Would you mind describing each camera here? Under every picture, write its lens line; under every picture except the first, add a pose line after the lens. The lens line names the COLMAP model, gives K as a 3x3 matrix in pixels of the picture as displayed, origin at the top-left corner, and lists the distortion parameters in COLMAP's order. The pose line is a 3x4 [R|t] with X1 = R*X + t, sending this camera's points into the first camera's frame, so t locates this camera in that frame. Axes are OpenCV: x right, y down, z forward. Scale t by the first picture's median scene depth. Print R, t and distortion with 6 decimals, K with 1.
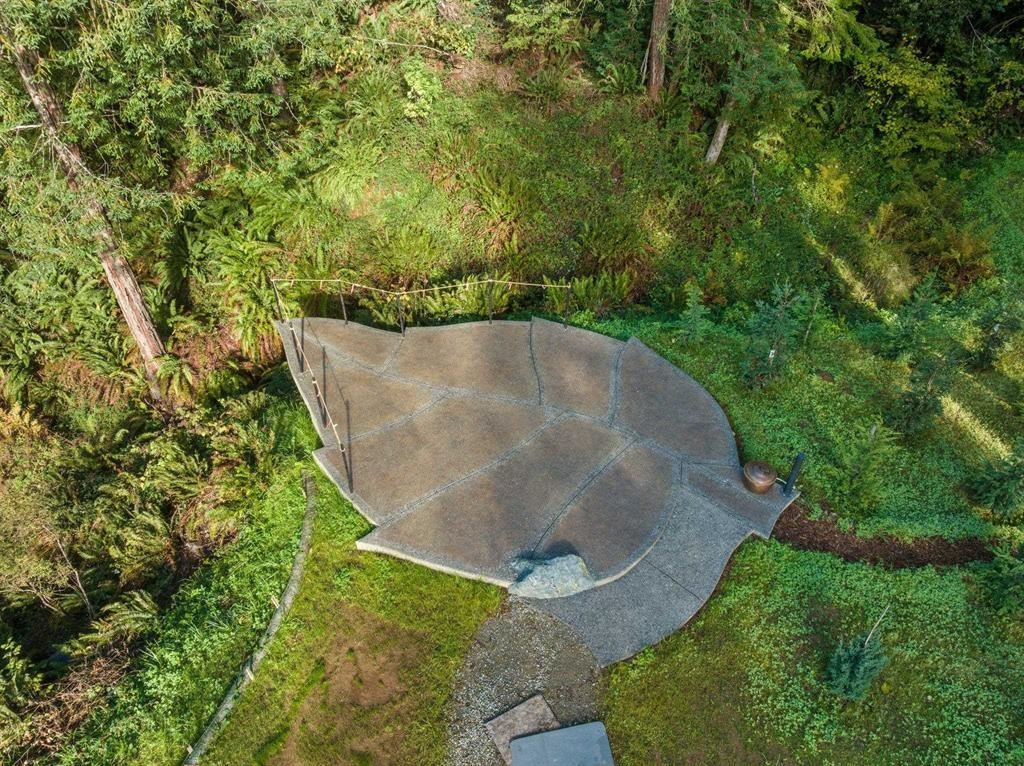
lens RADIAL K [[714.1, 0, 512.0], [0, 714.1, 383.0], [0, 0, 1]] dist [-0.041751, 0.002185]
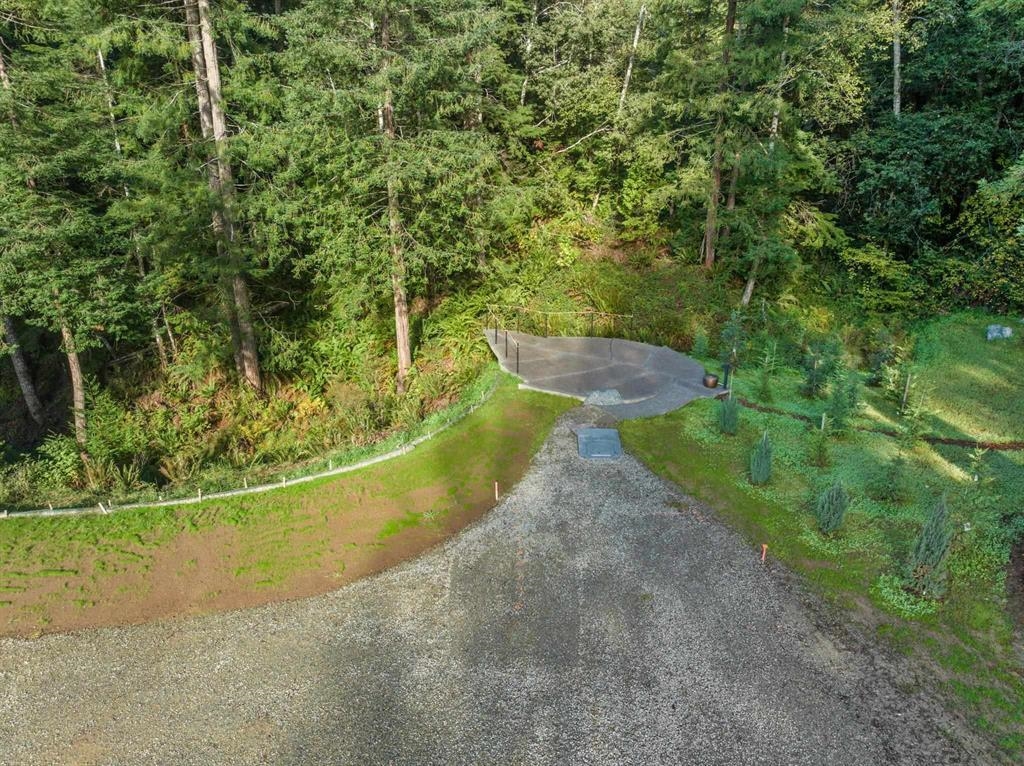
lens RADIAL K [[714.1, 0, 512.0], [0, 714.1, 383.0], [0, 0, 1]] dist [-0.041751, 0.002185]
pose [[0.979579, 0.069142, -0.188797, 0.087198], [-0.128823, 0.936784, -0.325332, 0.453685], [0.154368, 0.343009, 0.926561, -0.517105]]
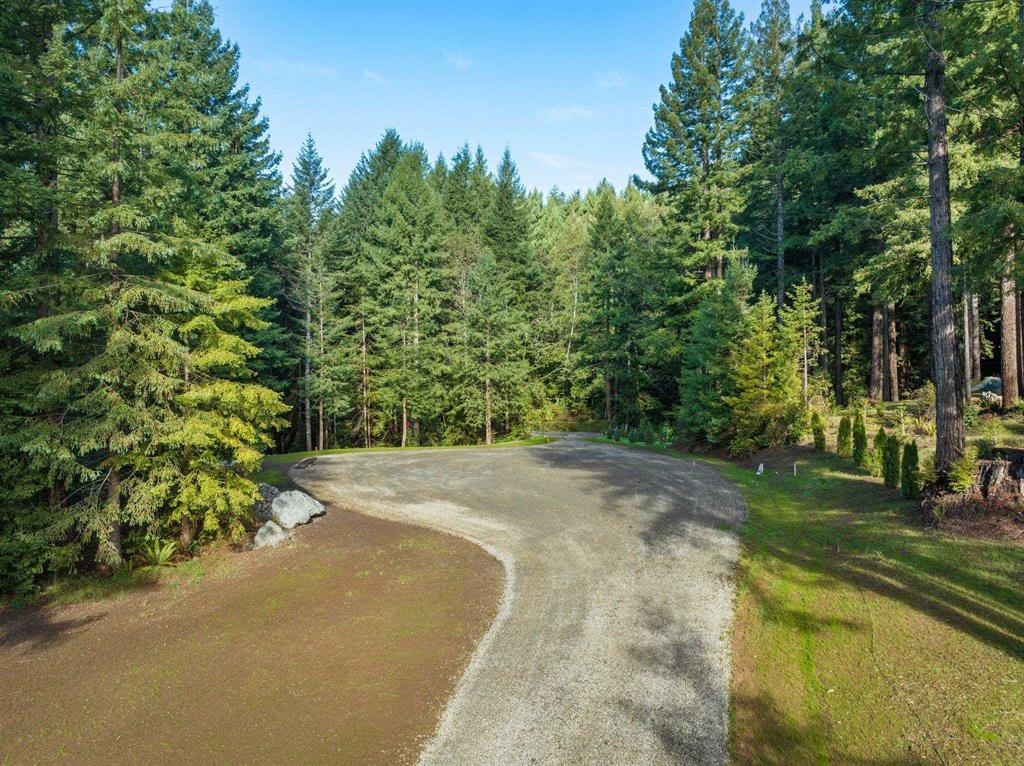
lens RADIAL K [[714.1, 0, 512.0], [0, 714.1, 383.0], [0, 0, 1]] dist [-0.041751, 0.002185]
pose [[0.993224, -0.017410, -0.114903, 0.128426], [-0.063064, 0.749736, -0.658725, 2.093989], [0.097616, 0.661508, 0.743558, -2.134516]]
